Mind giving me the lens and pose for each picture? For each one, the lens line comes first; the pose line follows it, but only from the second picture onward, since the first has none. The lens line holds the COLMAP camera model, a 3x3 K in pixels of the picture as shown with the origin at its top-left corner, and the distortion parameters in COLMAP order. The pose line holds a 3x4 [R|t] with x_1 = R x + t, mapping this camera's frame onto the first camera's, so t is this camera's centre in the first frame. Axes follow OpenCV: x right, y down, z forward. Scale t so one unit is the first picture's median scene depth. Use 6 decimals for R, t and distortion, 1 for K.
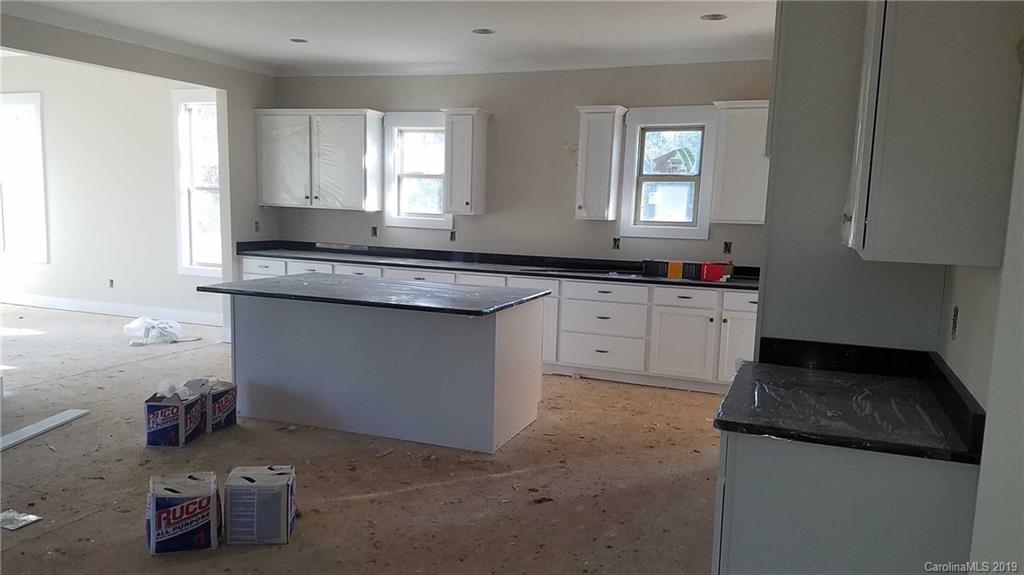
lens RADIAL K [[794.8, 0, 512.2], [0, 794.8, 309.3], [0, 0, 1]] dist [0.057667, -0.000479]
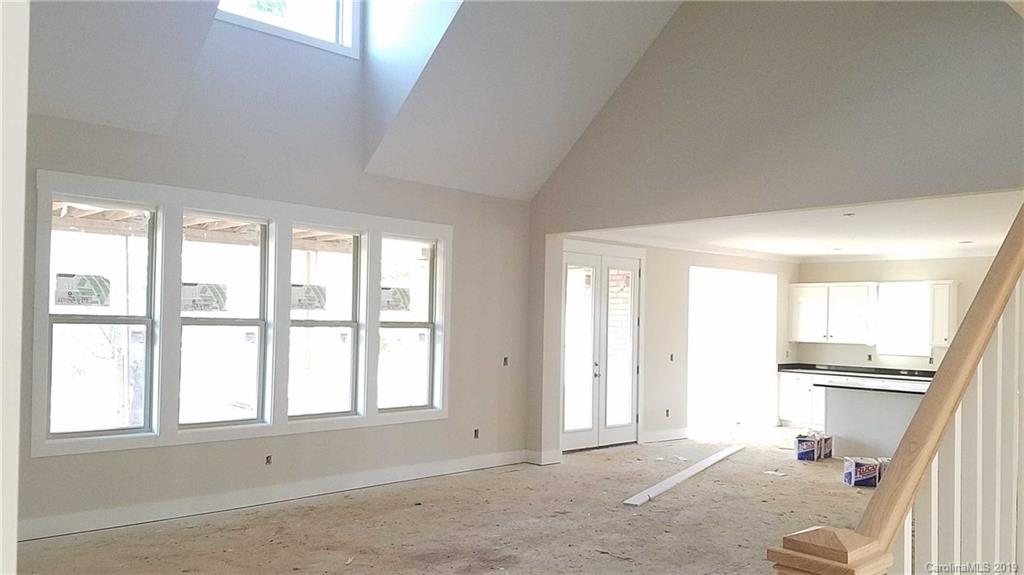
lens RADIAL K [[794.8, 0, 512.2], [0, 794.8, 309.3], [0, 0, 1]] dist [0.057667, -0.000479]
pose [[0.903410, -0.023902, -0.428111, -0.137216], [-0.045330, 0.987526, -0.150791, 0.080557], [0.426375, 0.155633, 0.891057, -0.738508]]
